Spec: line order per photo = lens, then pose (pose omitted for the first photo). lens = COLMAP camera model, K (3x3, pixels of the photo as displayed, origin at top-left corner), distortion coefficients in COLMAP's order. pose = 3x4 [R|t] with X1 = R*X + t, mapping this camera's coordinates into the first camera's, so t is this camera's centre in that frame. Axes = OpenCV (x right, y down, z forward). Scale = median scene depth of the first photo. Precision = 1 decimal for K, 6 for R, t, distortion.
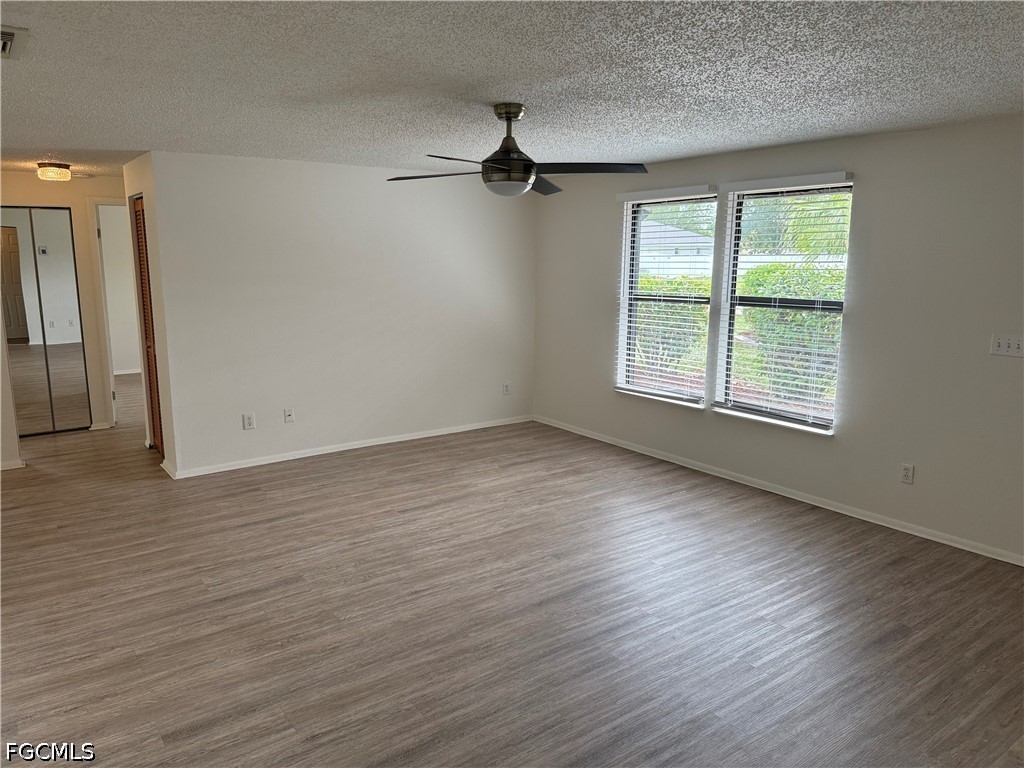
lens RADIAL K [[717.9, 0, 509.6], [0, 717.9, 379.6], [0, 0, 1]] dist [0.068086, -0.110692]
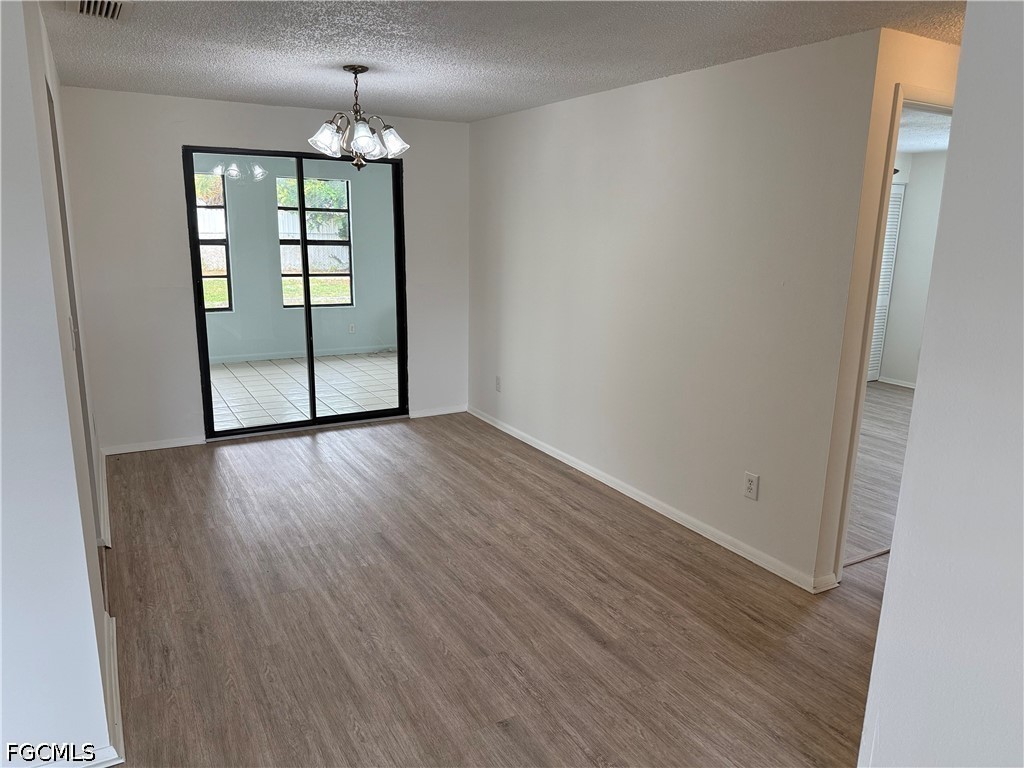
lens RADIAL K [[717.9, 0, 509.3], [0, 717.9, 380.1], [0, 0, 1]] dist [0.068086, -0.110692]
pose [[-0.118207, 0.210012, -0.970527, -0.158266], [-0.192838, 0.953917, 0.229904, -0.156646], [0.974085, 0.214331, -0.072262, 0.978493]]
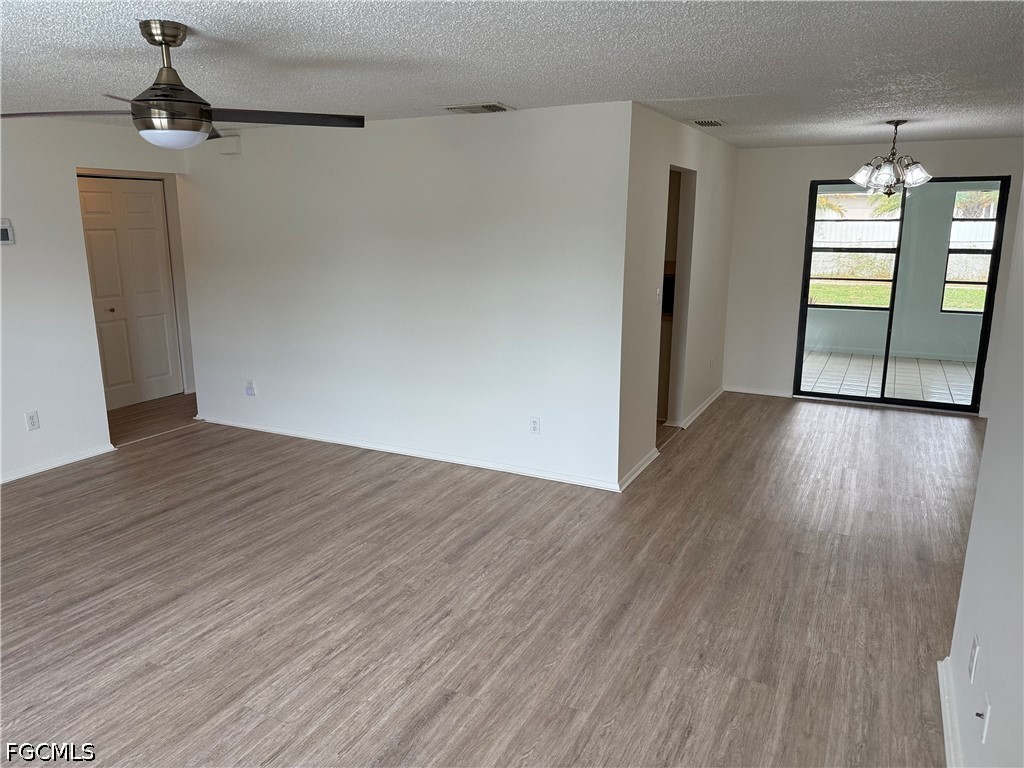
lens RADIAL K [[717.9, 0, 509.9], [0, 717.9, 378.5], [0, 0, 1]] dist [0.068086, -0.110692]
pose [[-0.894193, 0.094524, -0.437588, 0.031704], [-0.079620, 0.928295, 0.363221, -0.263779], [0.440544, 0.359631, -0.822549, 1.462223]]
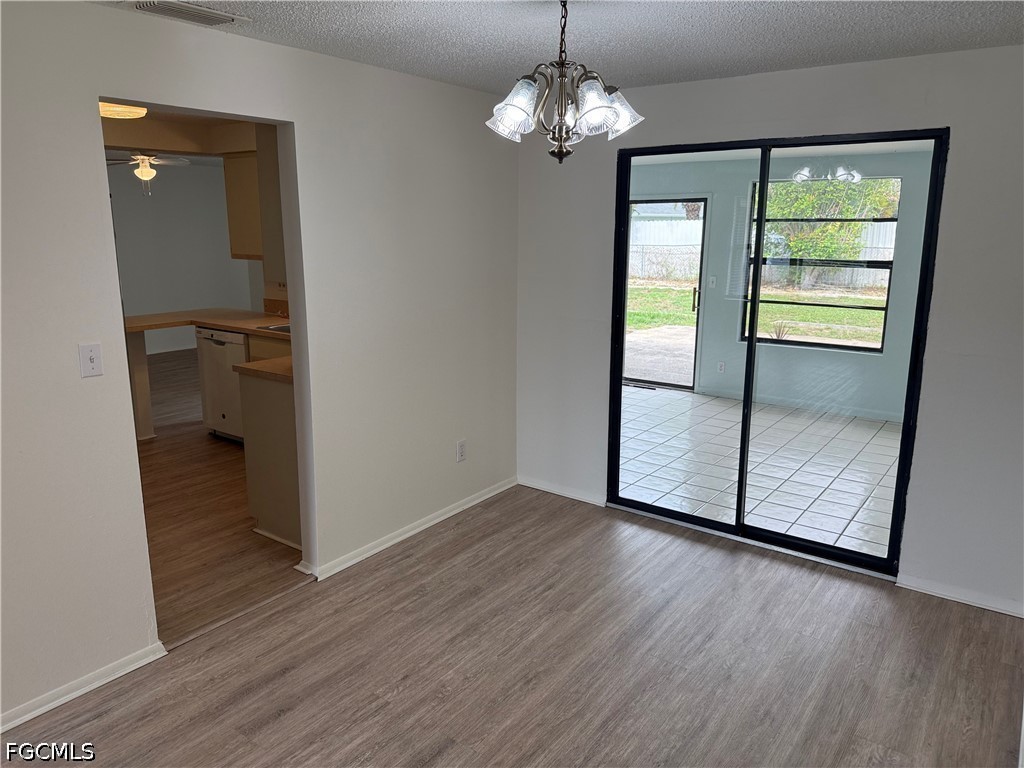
lens RADIAL K [[717.9, 0, 512.9], [0, 717.9, 375.2], [0, 0, 1]] dist [0.068086, -0.110692]
pose [[-0.950049, 0.055709, -0.307088, -0.814481], [-0.064885, 0.927186, 0.368938, -0.209312], [0.305281, 0.370435, -0.877258, 1.185866]]
